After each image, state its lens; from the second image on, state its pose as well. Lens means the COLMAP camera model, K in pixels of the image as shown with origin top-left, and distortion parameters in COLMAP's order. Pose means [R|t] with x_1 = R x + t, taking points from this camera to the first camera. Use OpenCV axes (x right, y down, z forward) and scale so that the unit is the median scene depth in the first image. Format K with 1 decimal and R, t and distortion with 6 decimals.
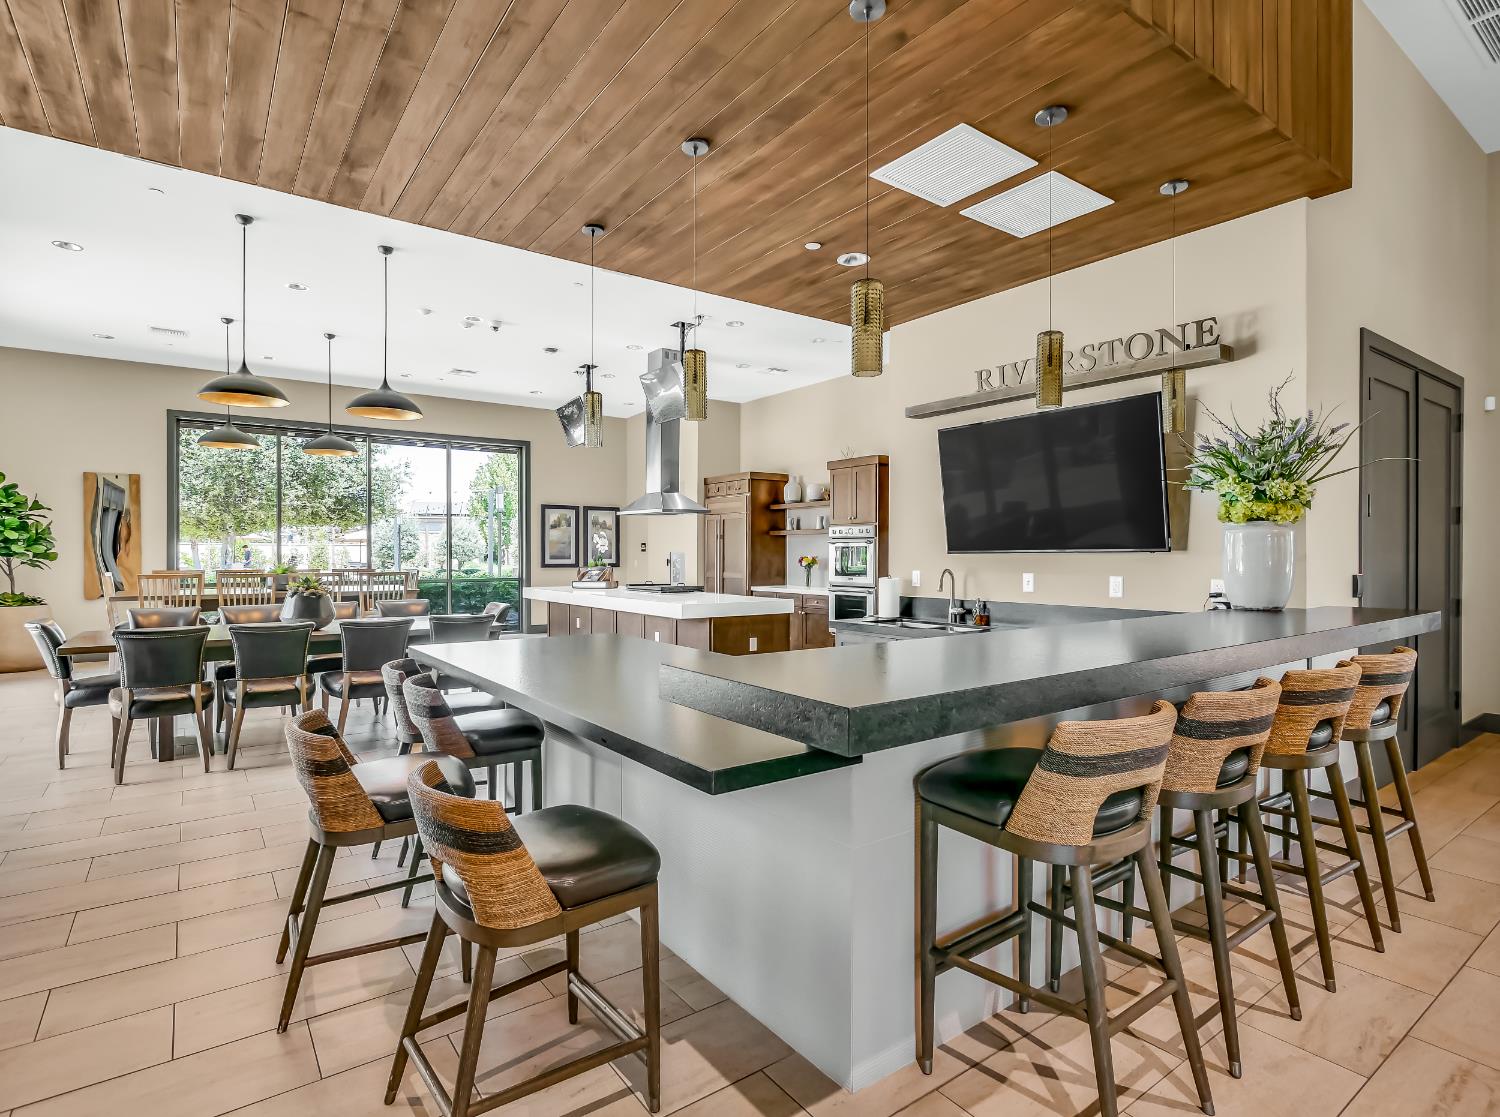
lens RADIAL K [[780.4, 0, 750.0], [0, 780.4, 558.5], [0, 0, 1]] dist [-0.000788, -0.000723]
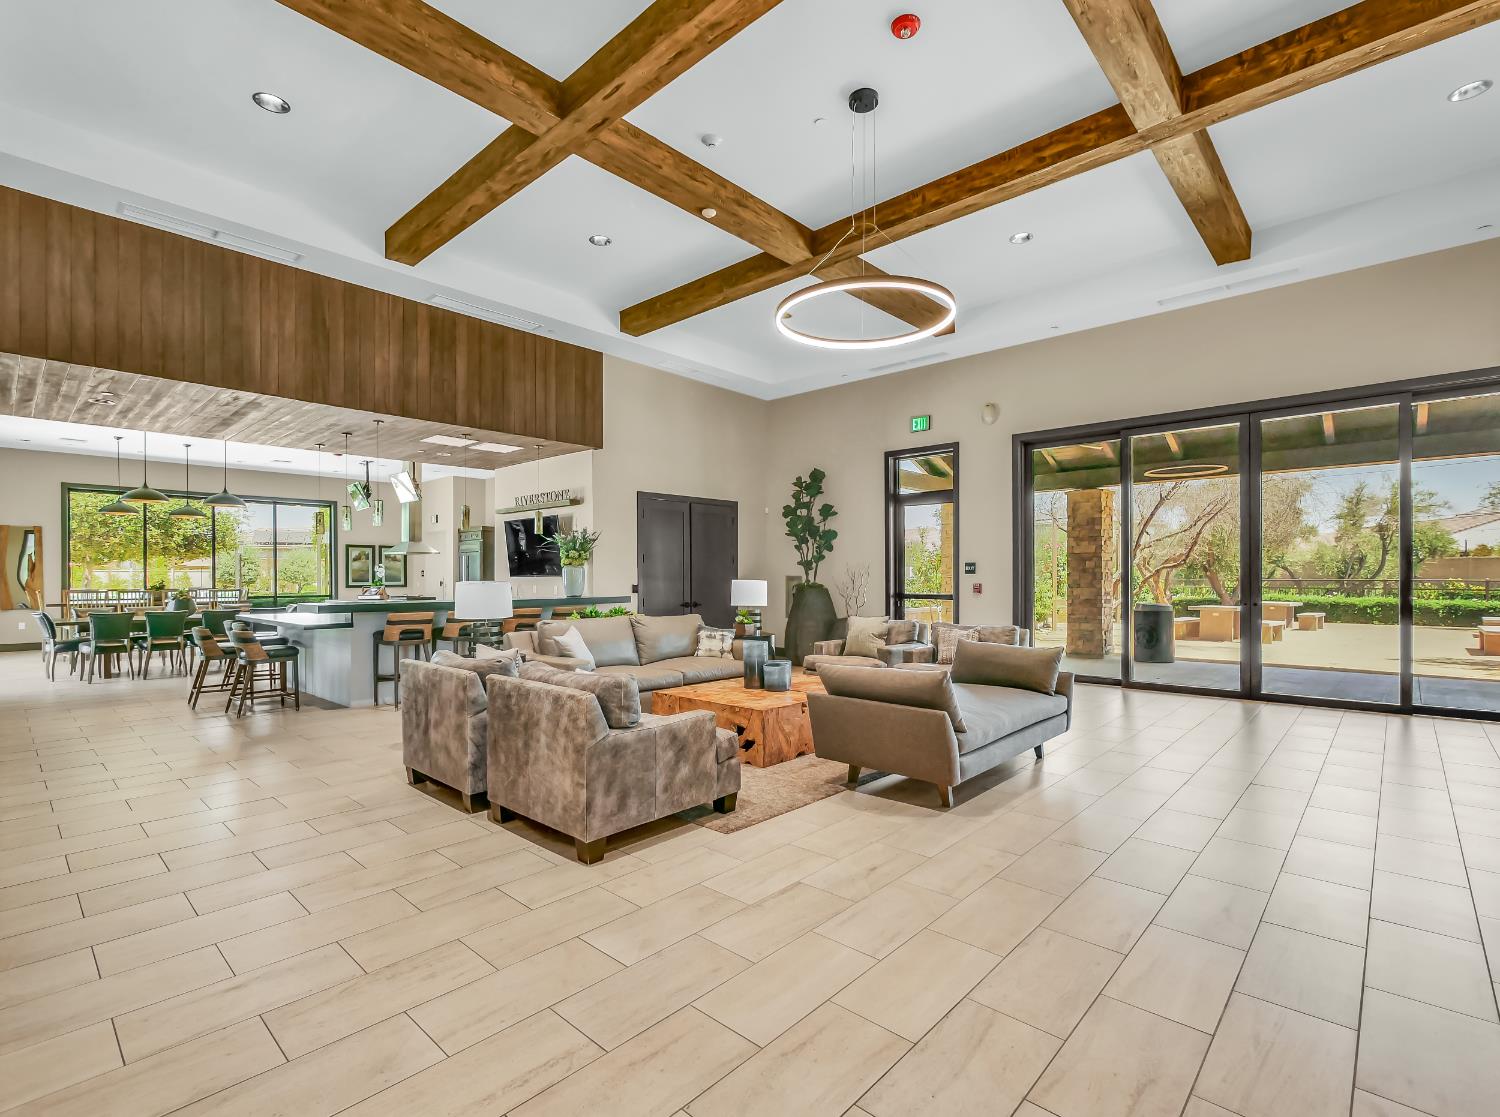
lens RADIAL K [[715.1, 0, 746.6], [0, 715.1, 581.6], [0, 0, 1]] dist [-0.002309, -0.000420]
pose [[0.981861, -0.005875, 0.189509, 0.497289], [0.005929, 0.999982, 0.000282, 0.009309], [-0.189507, 0.000846, 0.981879, -1.049927]]
